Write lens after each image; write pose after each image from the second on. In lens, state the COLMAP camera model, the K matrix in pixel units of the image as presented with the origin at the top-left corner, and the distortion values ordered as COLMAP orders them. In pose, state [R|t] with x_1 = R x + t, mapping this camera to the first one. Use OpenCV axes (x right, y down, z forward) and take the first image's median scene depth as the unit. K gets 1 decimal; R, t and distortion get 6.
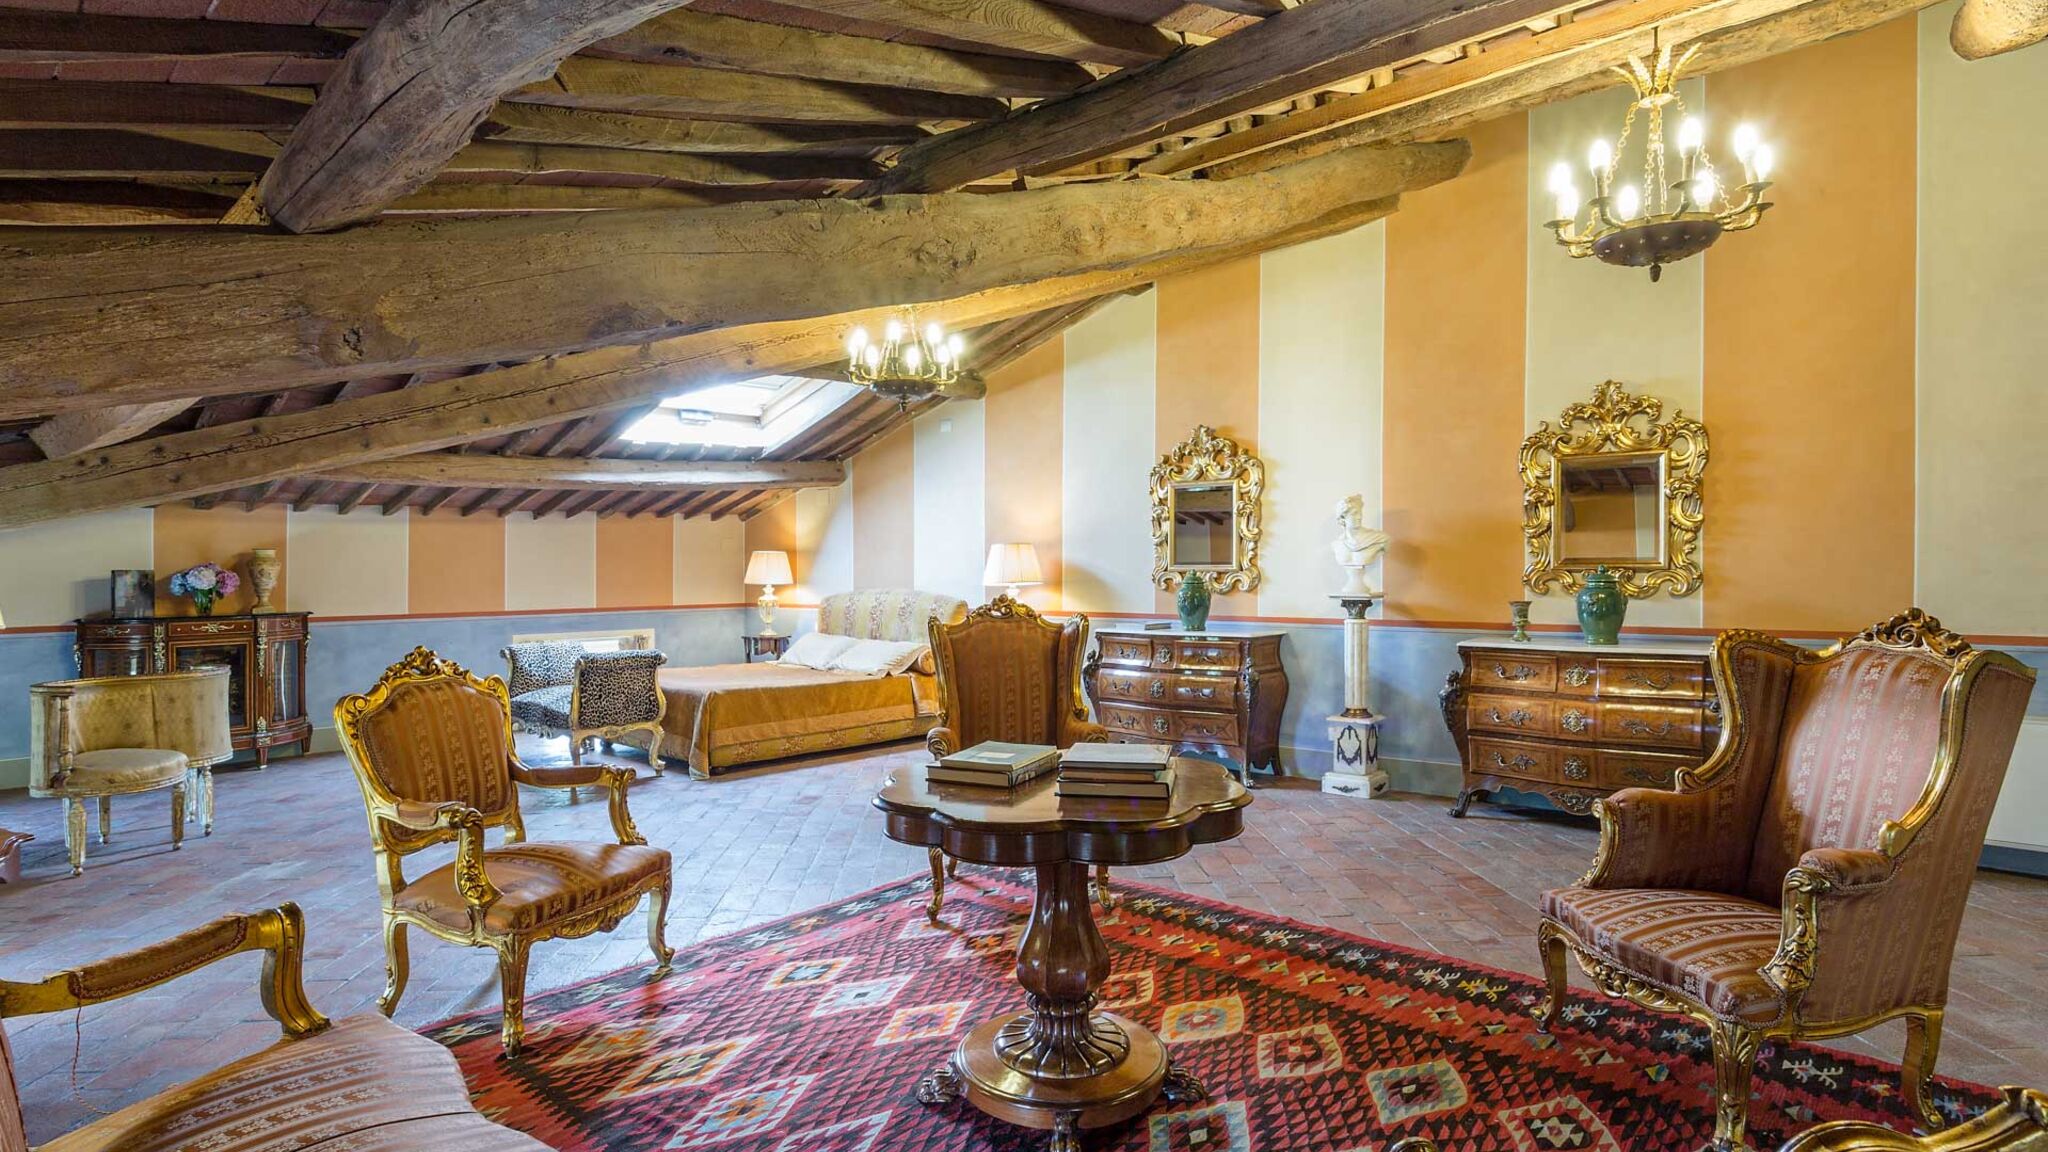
lens RADIAL K [[1022.5, 0, 1019.9], [0, 1022.5, 561.1], [0, 0, 1]] dist [-0.014859, 0.007220]
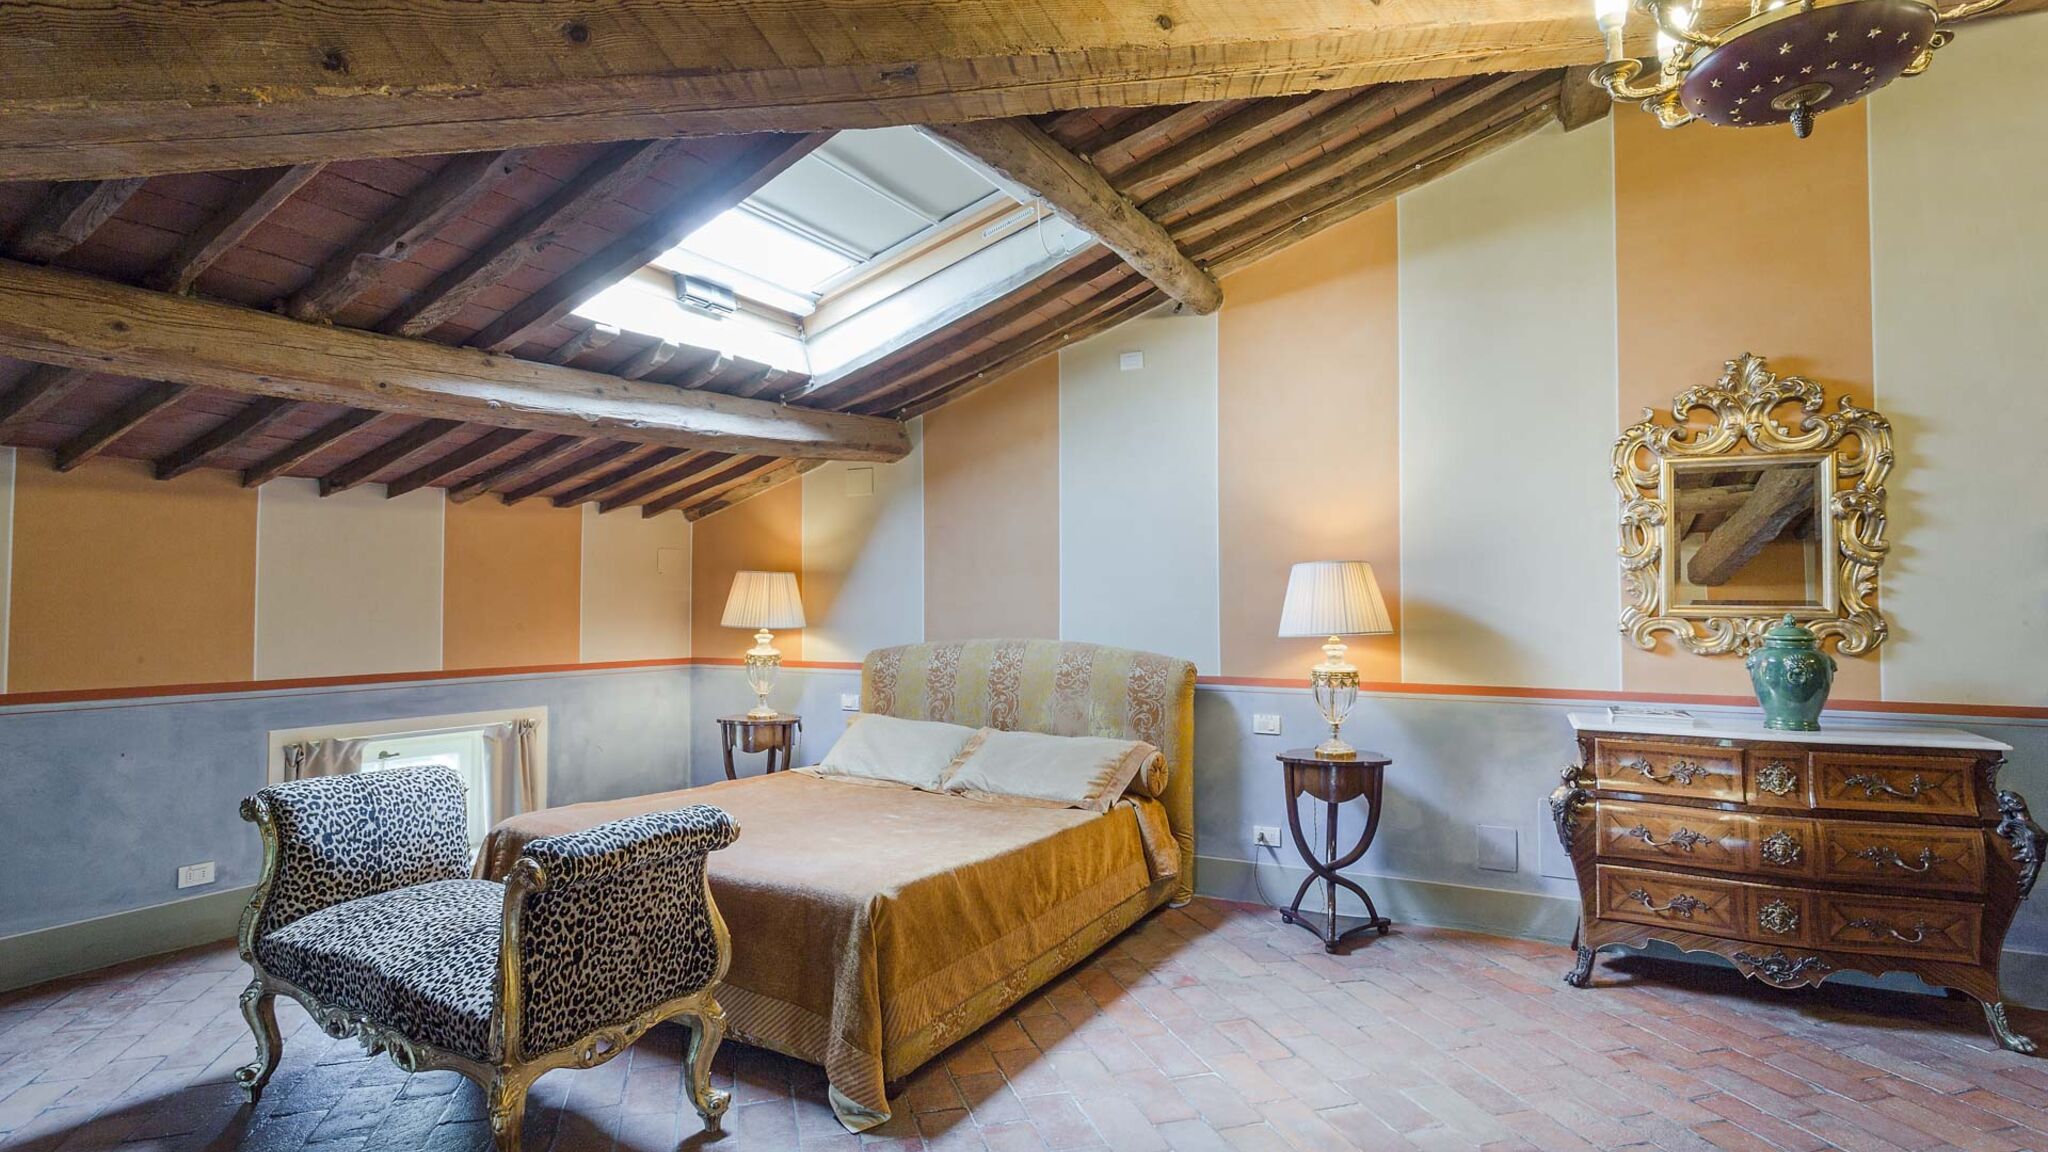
lens RADIAL K [[1022.5, 0, 1032.4], [0, 1022.5, 589.9], [0, 0, 1]] dist [-0.014859, 0.007220]
pose [[0.971846, 0.017492, 0.234969, -0.277535], [-0.015364, 0.999823, -0.010886, 0.006047], [-0.235118, 0.006970, 0.971942, 0.474226]]
